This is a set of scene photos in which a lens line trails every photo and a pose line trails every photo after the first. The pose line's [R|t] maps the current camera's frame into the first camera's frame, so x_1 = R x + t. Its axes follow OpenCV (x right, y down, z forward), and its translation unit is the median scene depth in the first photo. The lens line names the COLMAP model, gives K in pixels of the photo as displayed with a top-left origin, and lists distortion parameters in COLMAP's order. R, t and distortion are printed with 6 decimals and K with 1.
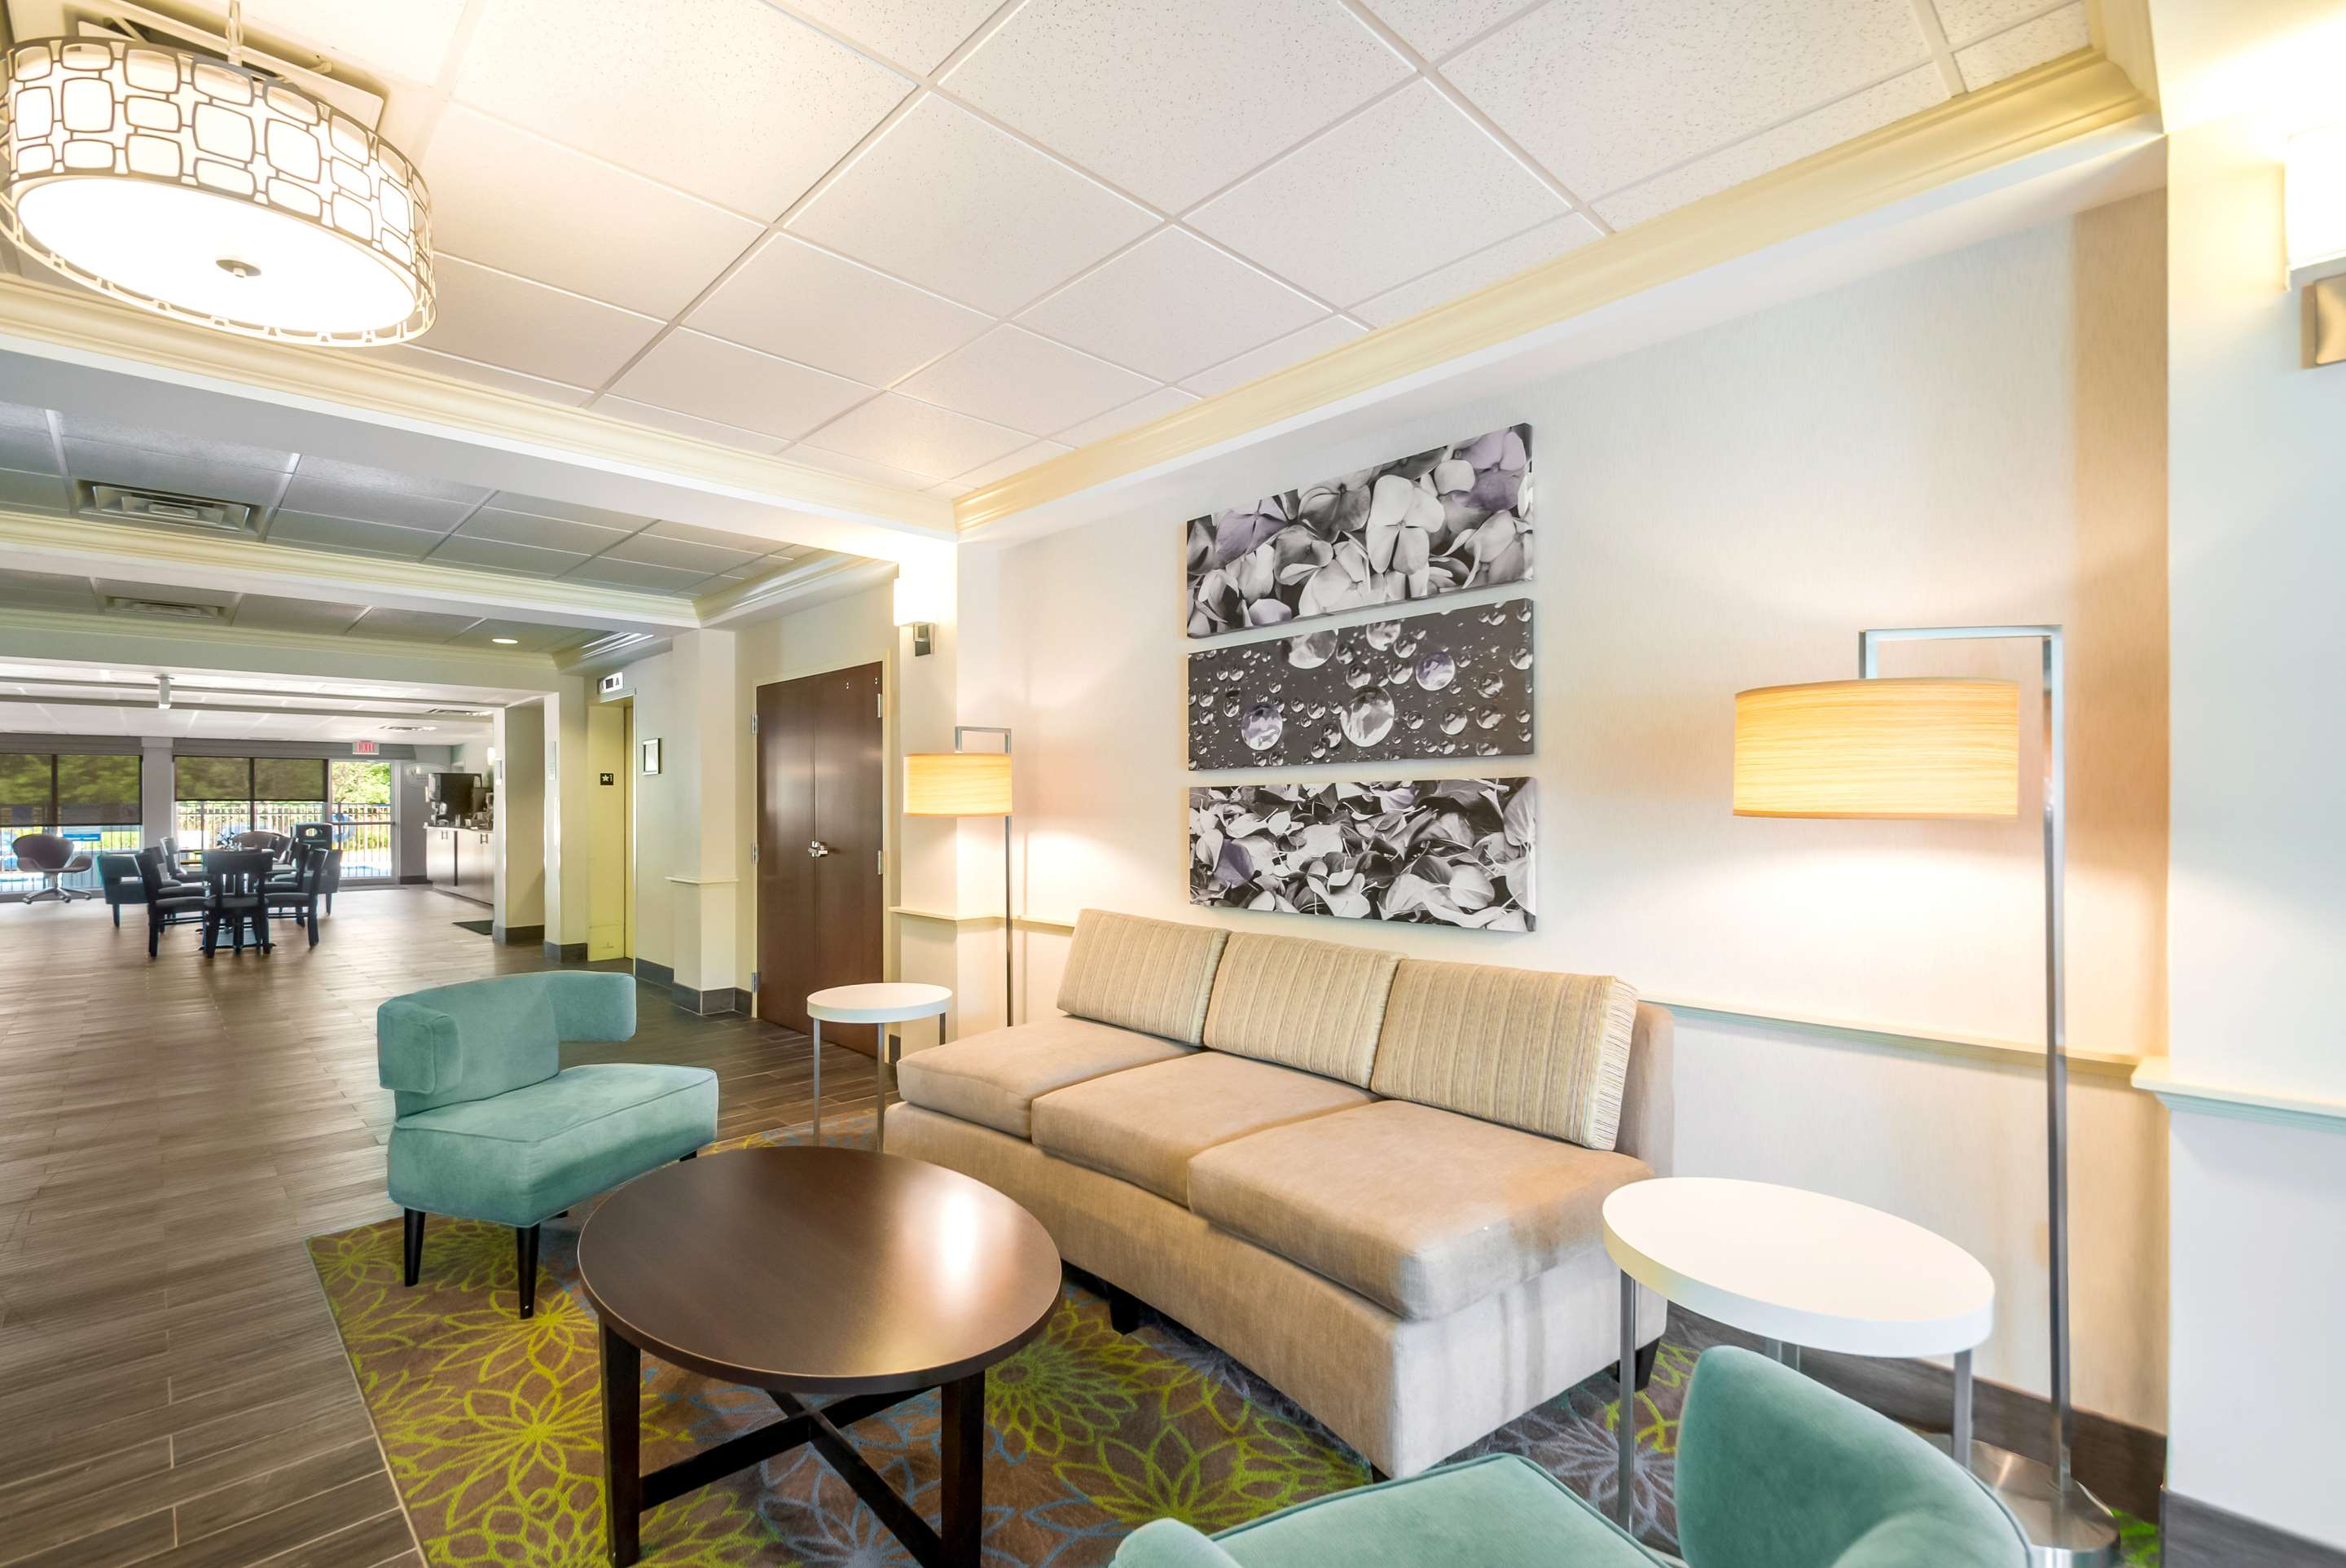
lens RADIAL K [[1023.0, 0, 1108.9], [0, 1023.0, 804.6], [0, 0, 1]] dist [0.021611, -0.000012]
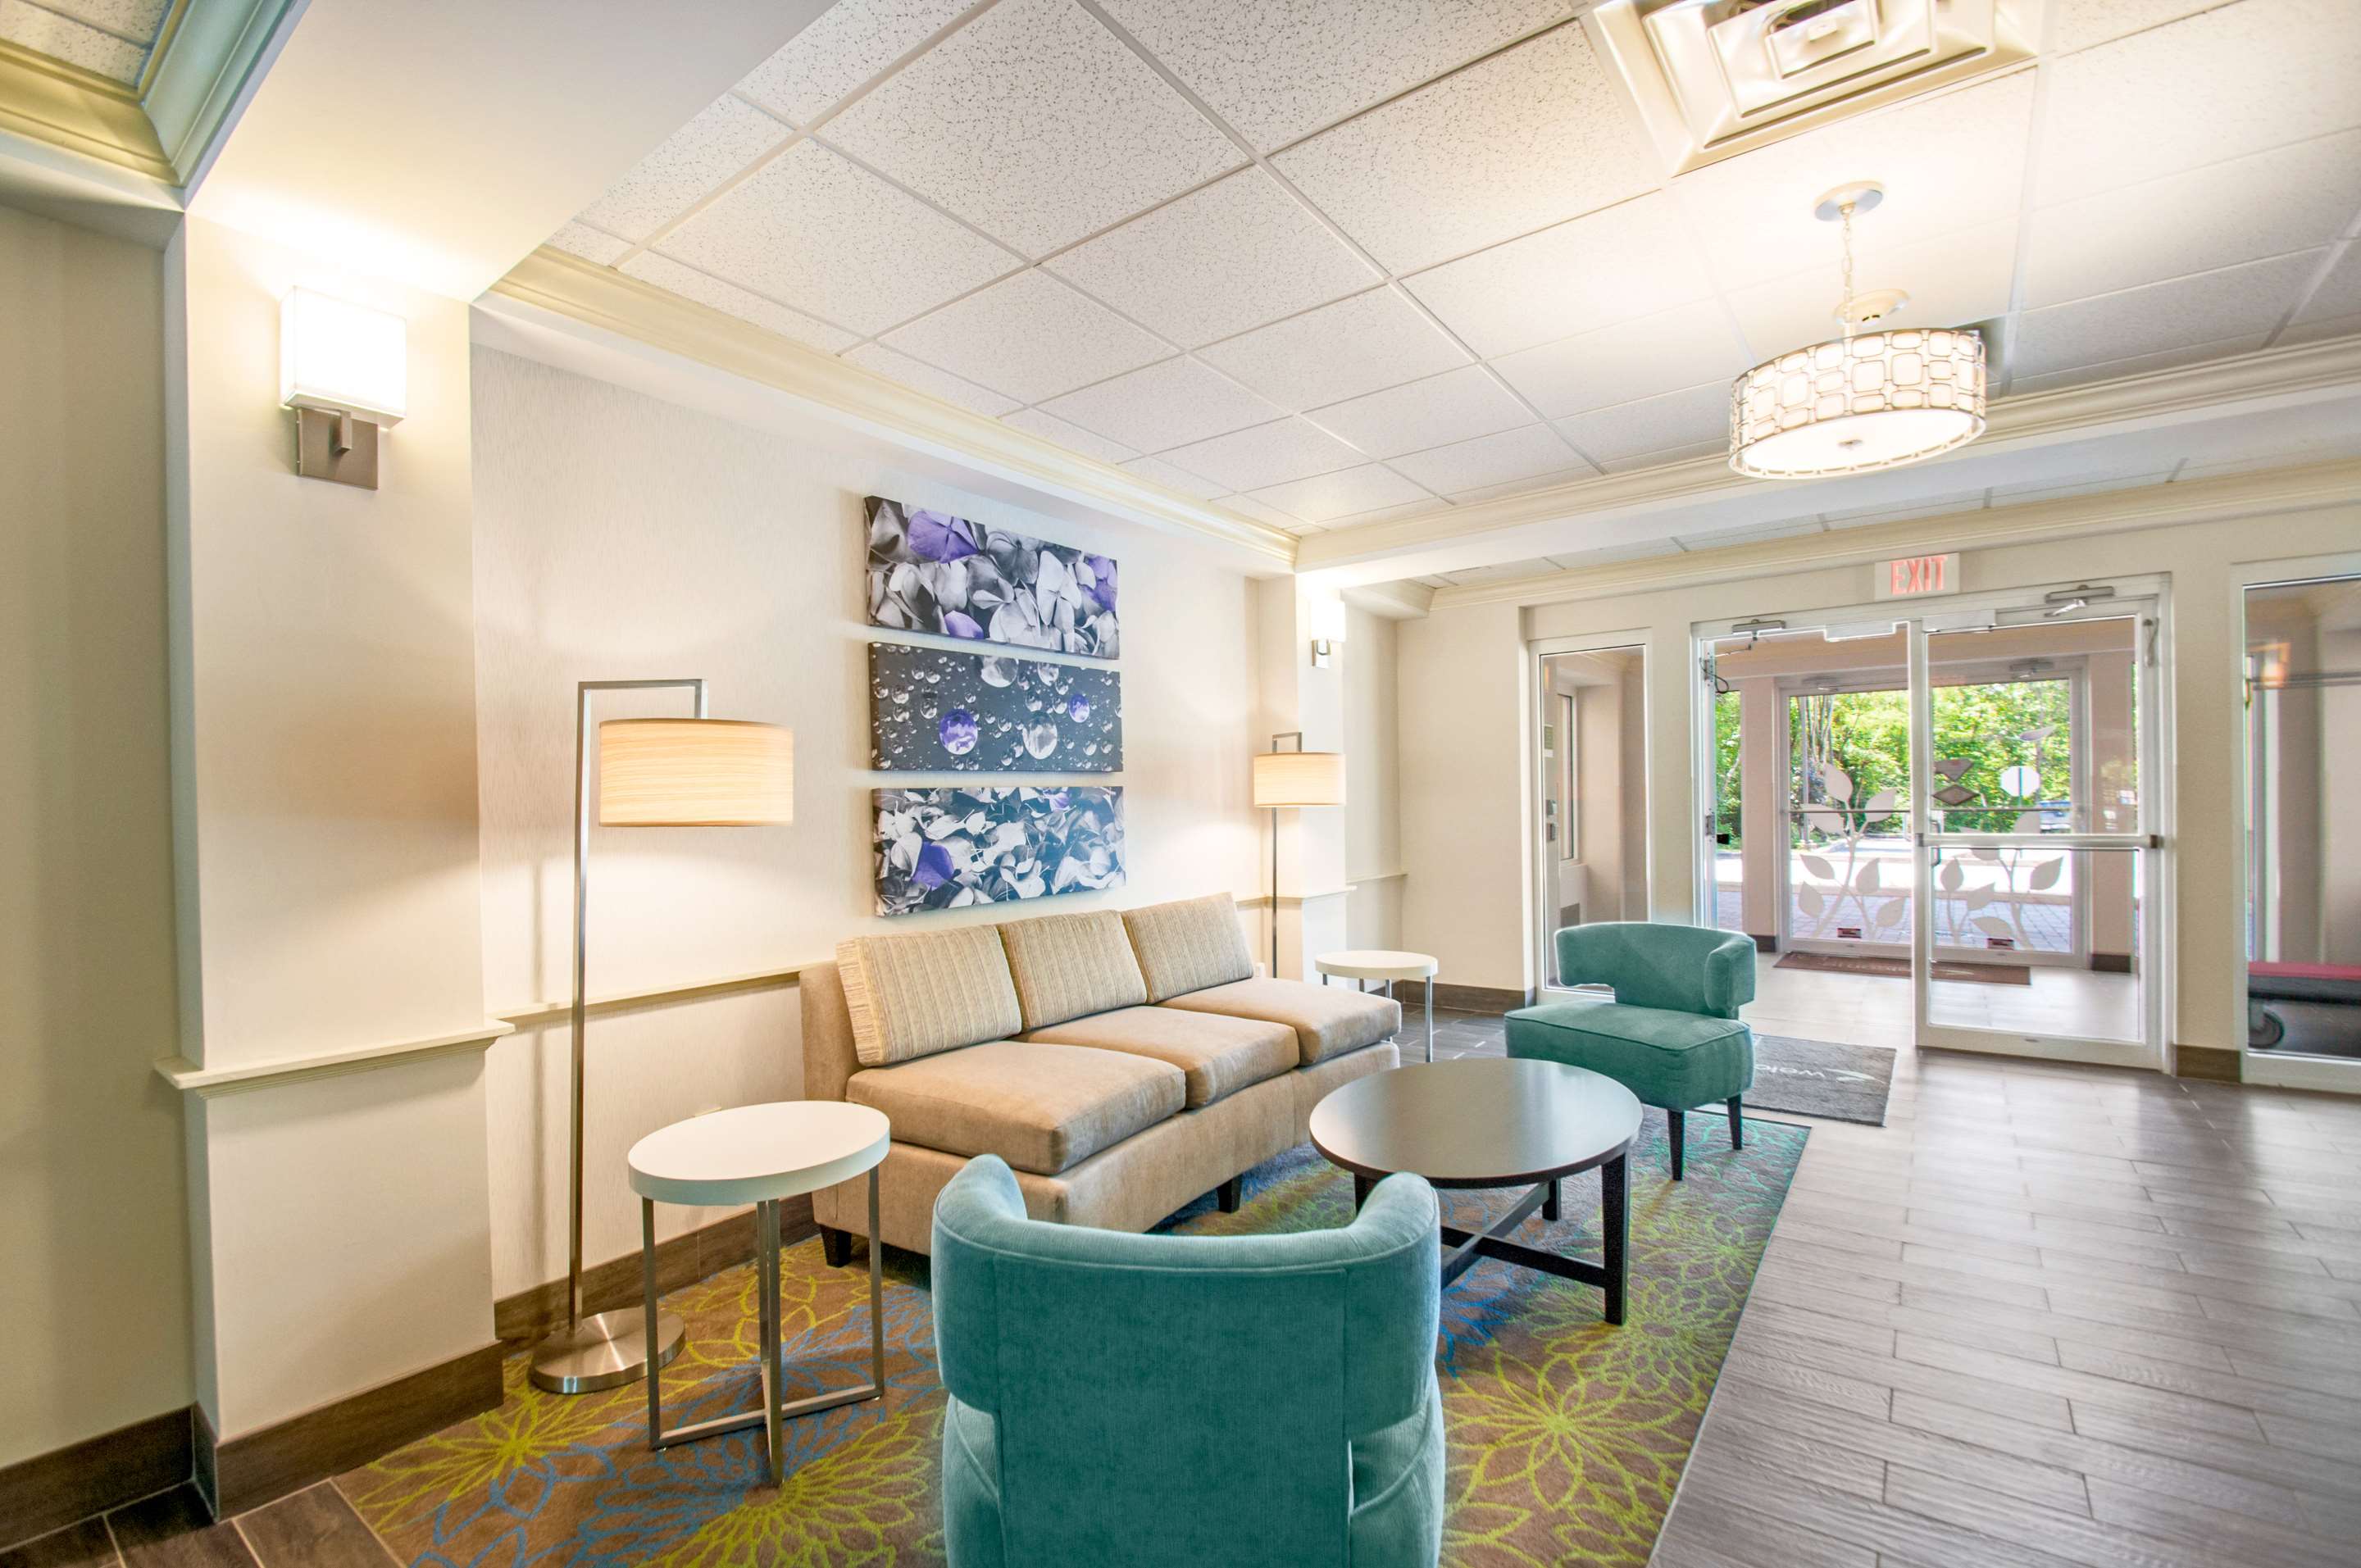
lens RADIAL K [[1026.7, 0, 1168.6], [0, 1026.7, 801.4], [0, 0, 1]] dist [0.011225, -0.009114]
pose [[-0.170505, 0.002787, 0.985353, -0.969860], [0.012582, 0.999921, -0.000651, -0.001775], [-0.985277, 0.012287, -0.170526, 1.009360]]
